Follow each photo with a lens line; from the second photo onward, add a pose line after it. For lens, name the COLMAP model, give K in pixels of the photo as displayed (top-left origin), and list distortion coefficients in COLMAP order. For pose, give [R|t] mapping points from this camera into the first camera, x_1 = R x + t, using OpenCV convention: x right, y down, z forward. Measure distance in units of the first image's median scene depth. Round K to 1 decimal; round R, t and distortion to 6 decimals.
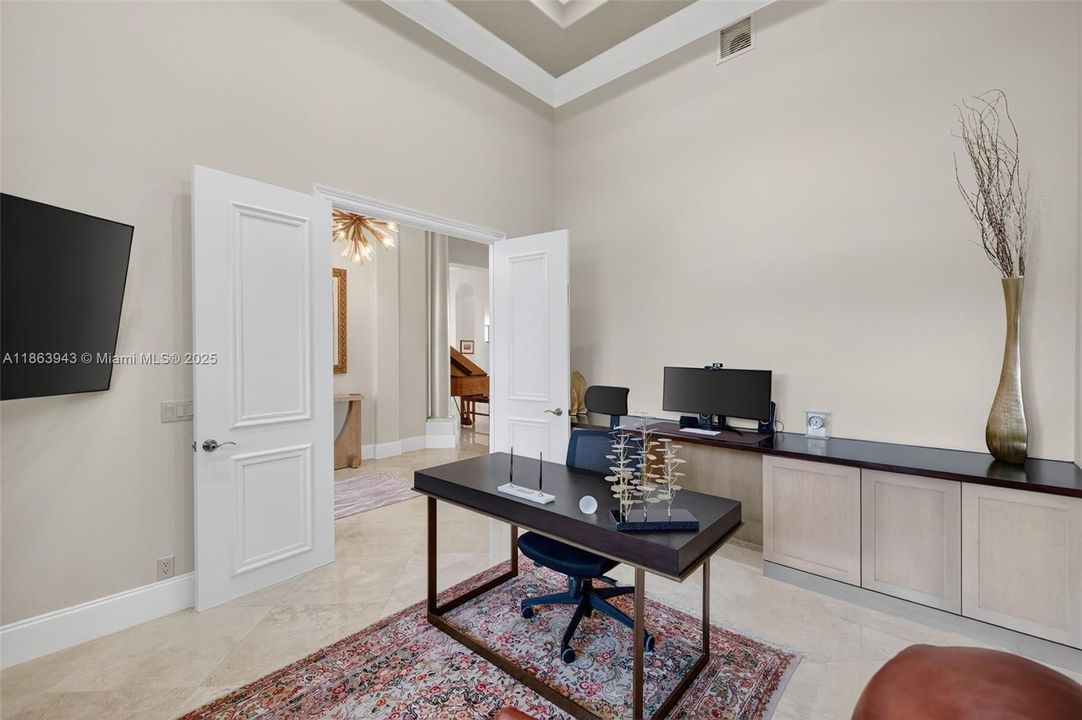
lens RADIAL K [[453.7, 0, 547.2], [0, 453.7, 355.1], [0, 0, 1]] dist [-0.000050, -0.000028]
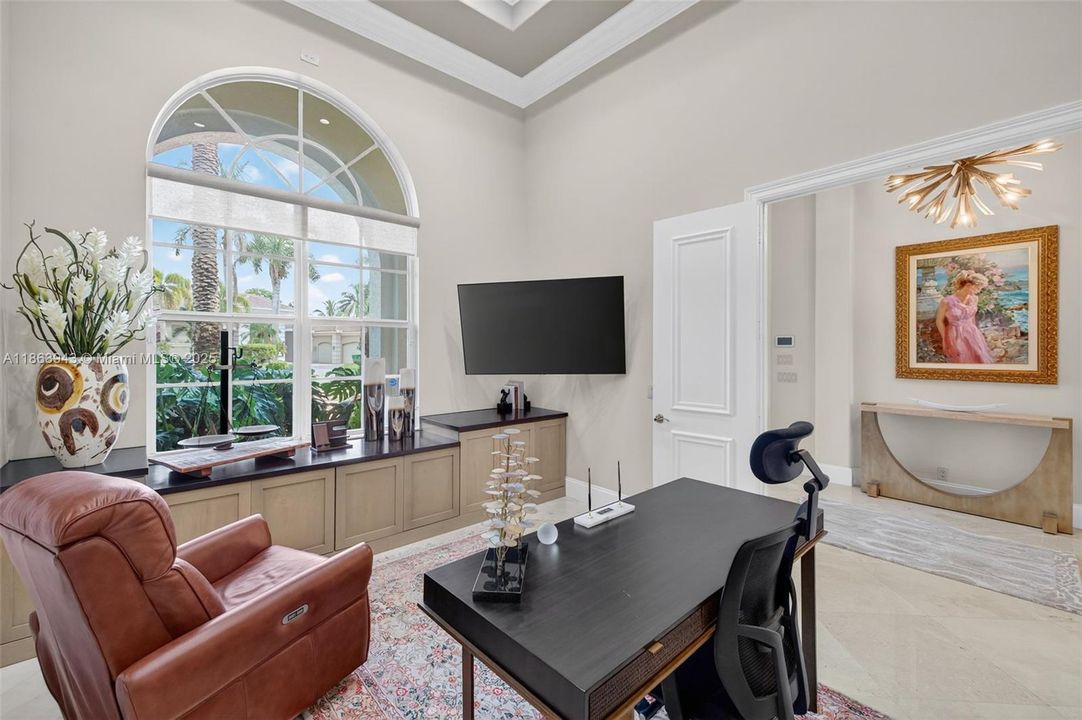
lens RADIAL K [[456.3, 0, 537.1], [0, 456.3, 345.7], [0, 0, 1]] dist [0.002825, 0.000384]
pose [[-0.123847, -0.007955, -0.992269, 0.707466], [-0.009538, 0.999931, -0.006826, -0.011201], [0.992255, 0.008619, -0.123915, 0.817518]]
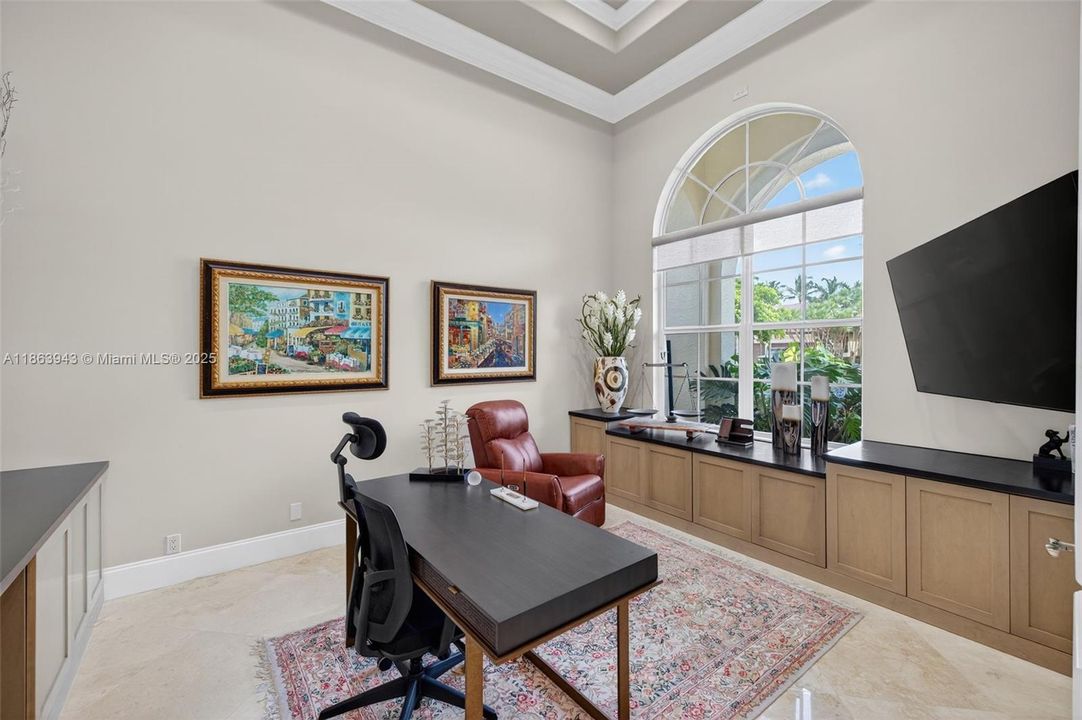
lens RADIAL K [[453.7, 0, 547.2], [0, 453.7, 355.1], [0, 0, 1]] dist [-0.000050, -0.000028]
pose [[-0.979628, 0.000351, 0.200822, -0.269498], [0.004228, 0.999813, 0.018874, -0.028571], [-0.200778, 0.019339, -0.979446, 1.628529]]
